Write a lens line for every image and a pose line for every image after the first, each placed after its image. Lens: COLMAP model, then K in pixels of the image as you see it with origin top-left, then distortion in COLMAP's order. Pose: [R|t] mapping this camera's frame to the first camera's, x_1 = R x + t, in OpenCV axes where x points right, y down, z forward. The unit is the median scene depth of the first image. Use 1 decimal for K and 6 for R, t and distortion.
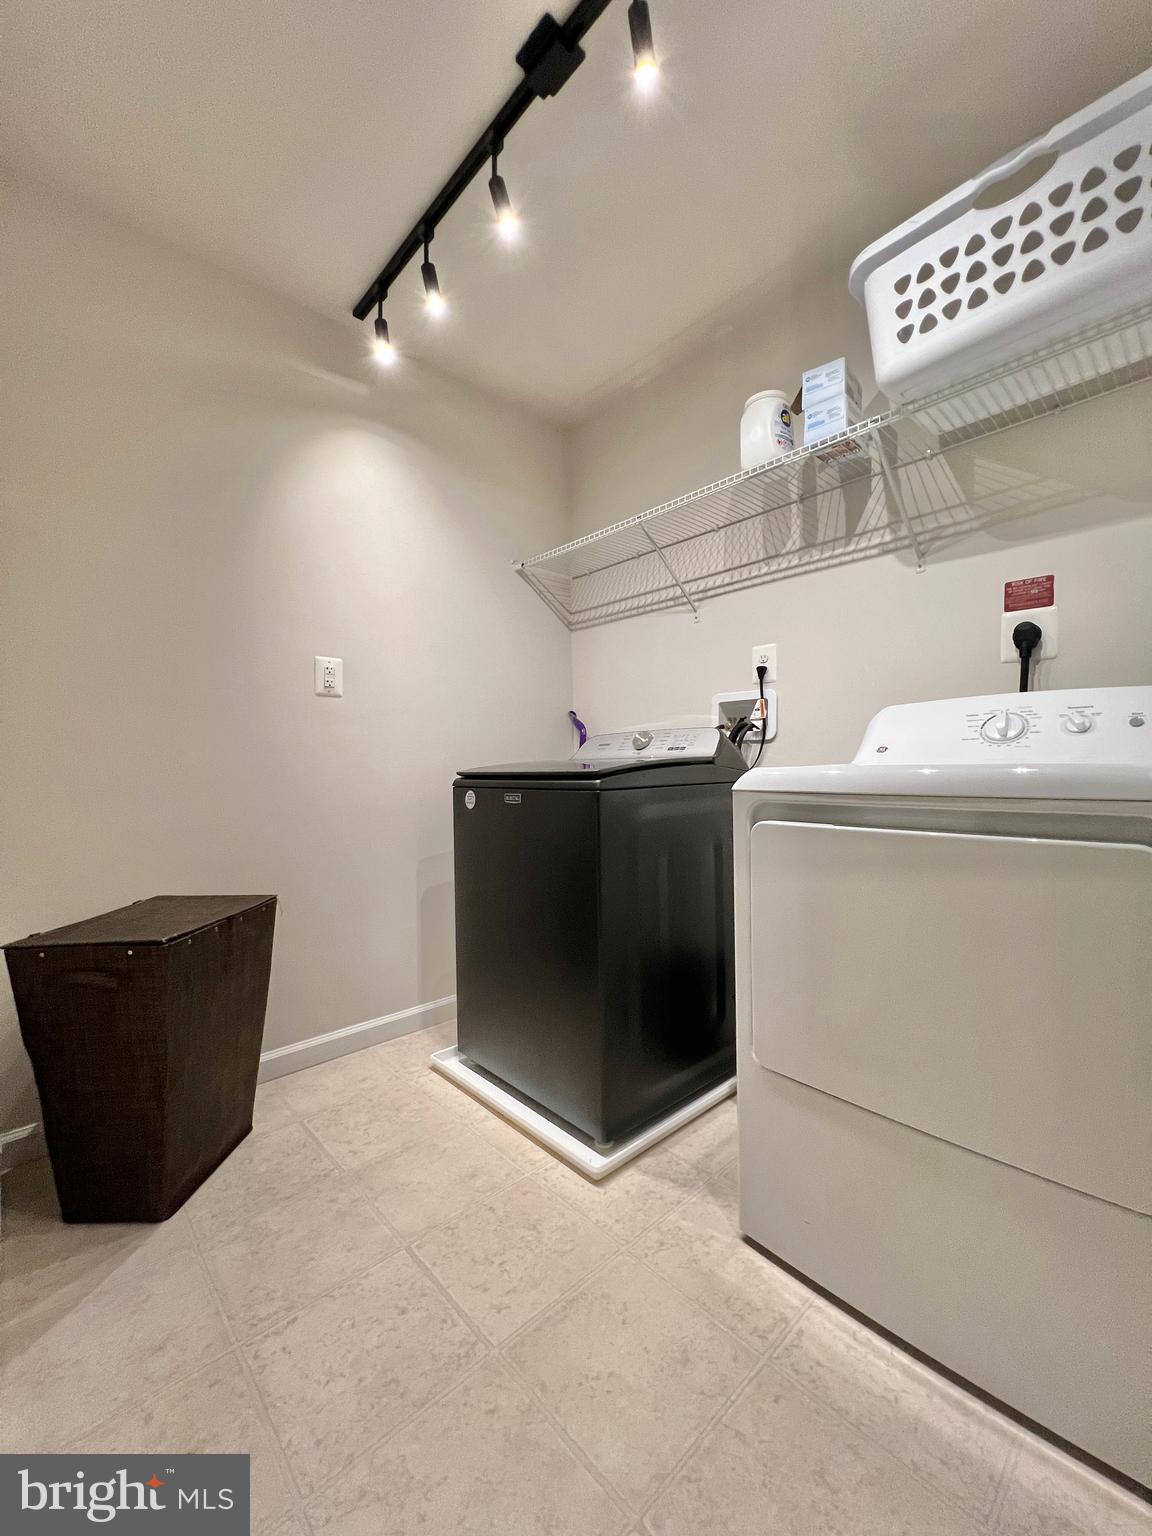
lens RADIAL K [[616.8, 0, 577.8], [0, 616.8, 767.5], [0, 0, 1]] dist [0.005454, -0.000157]
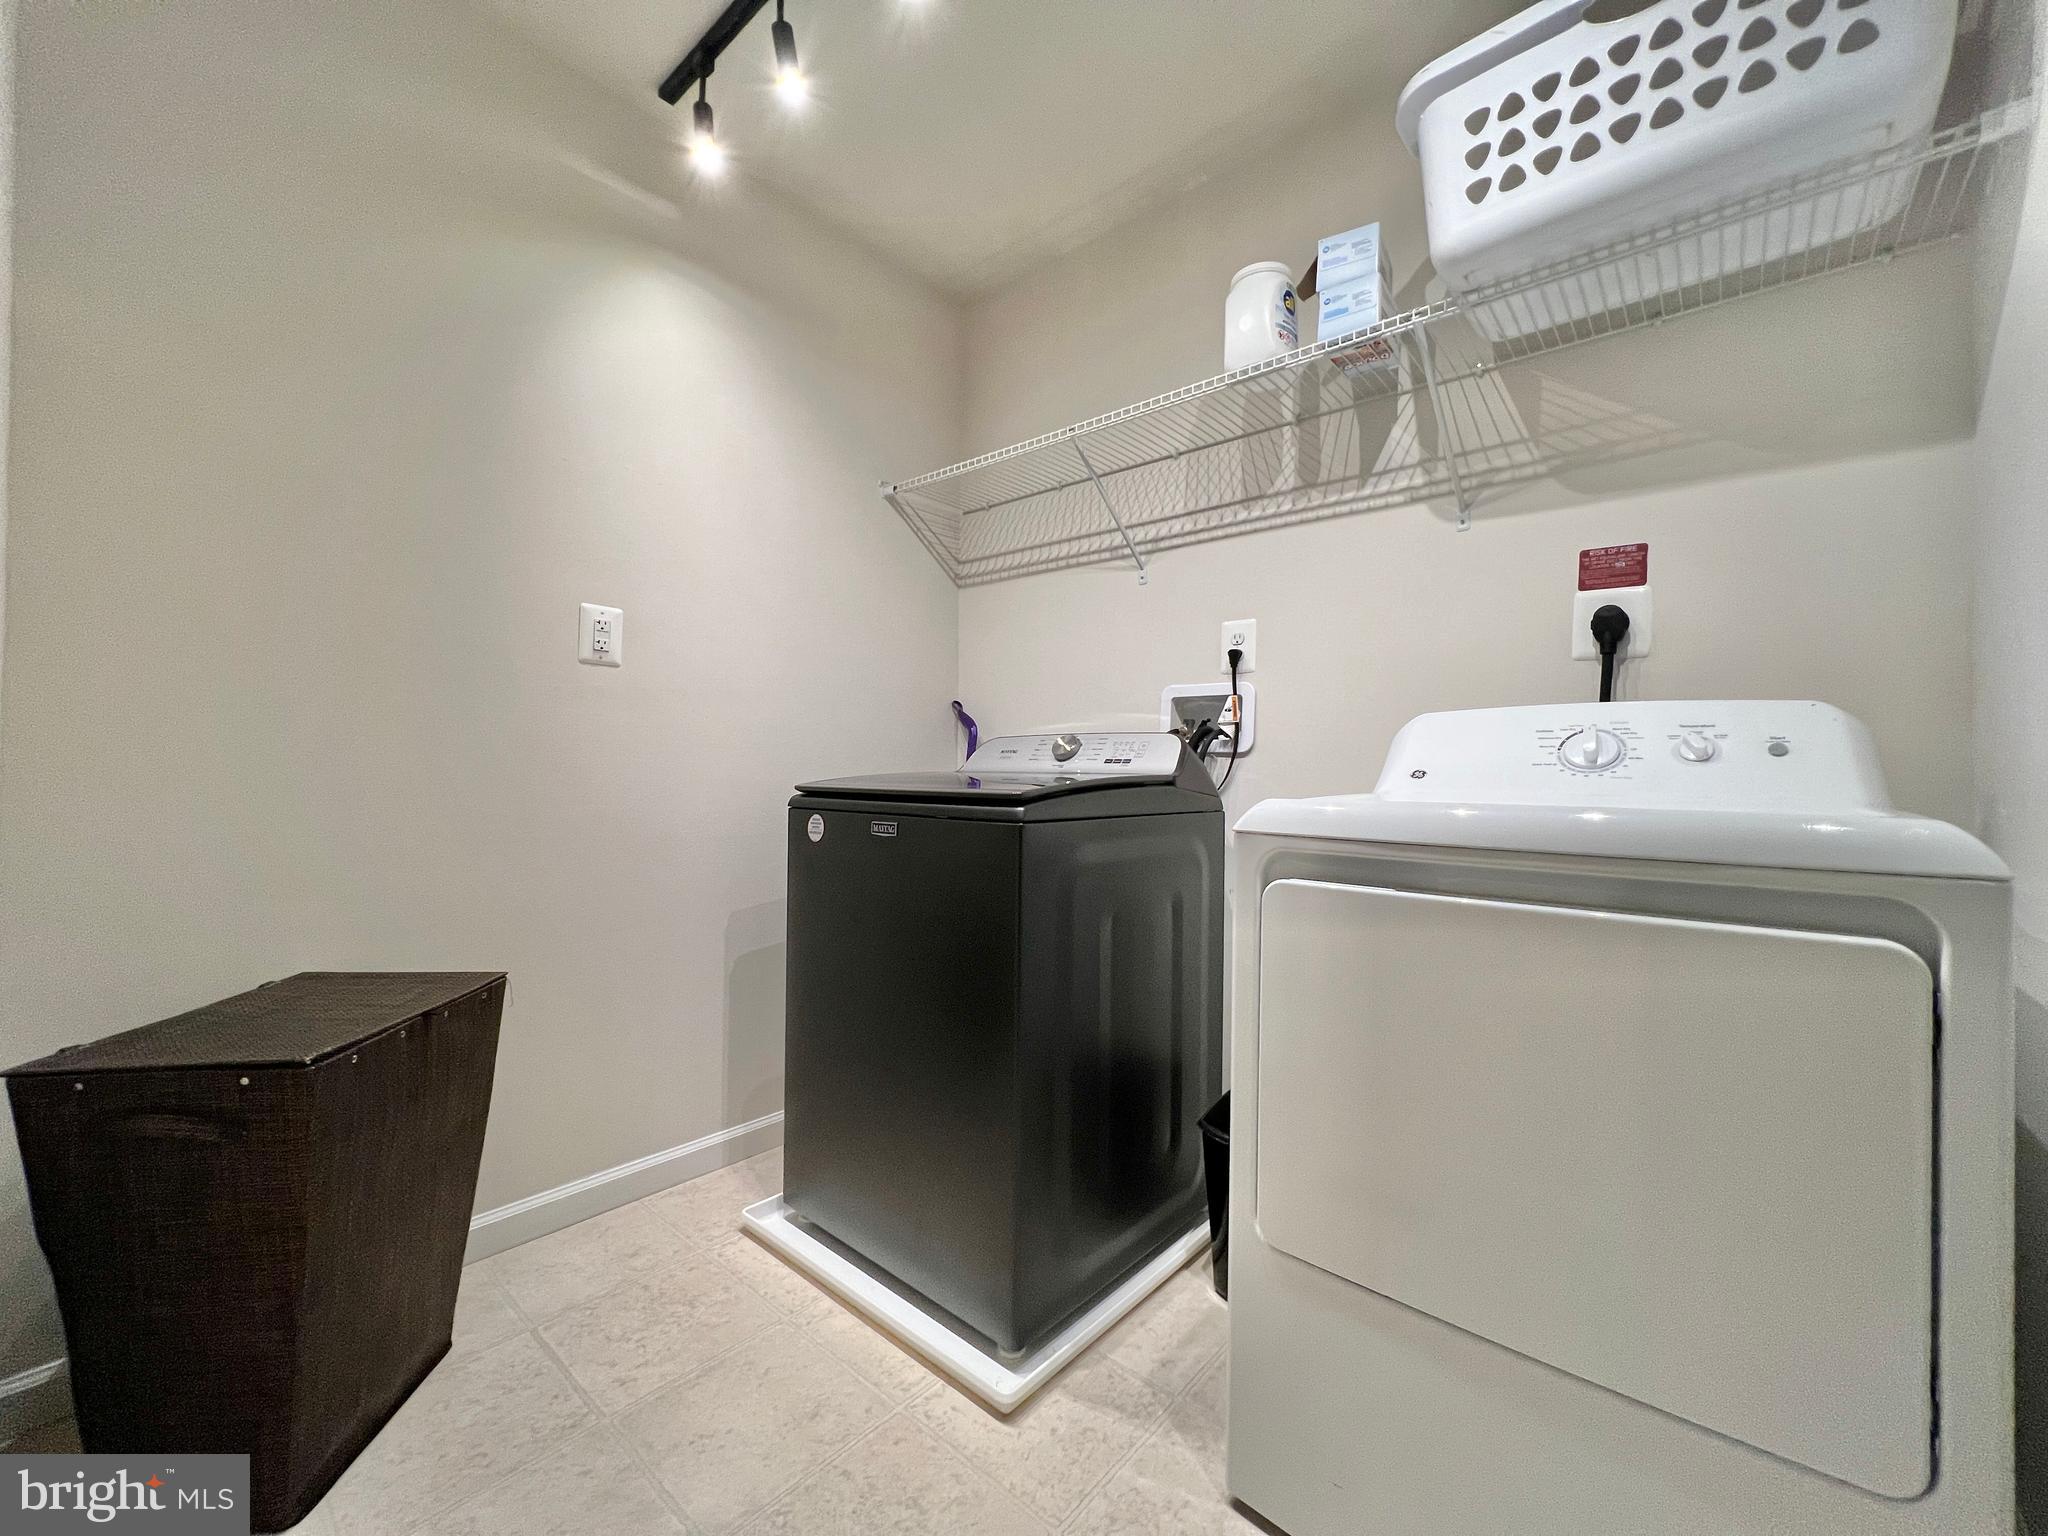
lens RADIAL K [[822.4, 0, 1020.4], [0, 822.4, 766.6], [0, 0, 1]] dist [0.005454, -0.000157]
pose [[0.993857, 0.030395, 0.106416, -0.059205], [-0.029328, 0.999503, -0.011579, -0.012370], [-0.106715, 0.008387, 0.994254, 0.099158]]
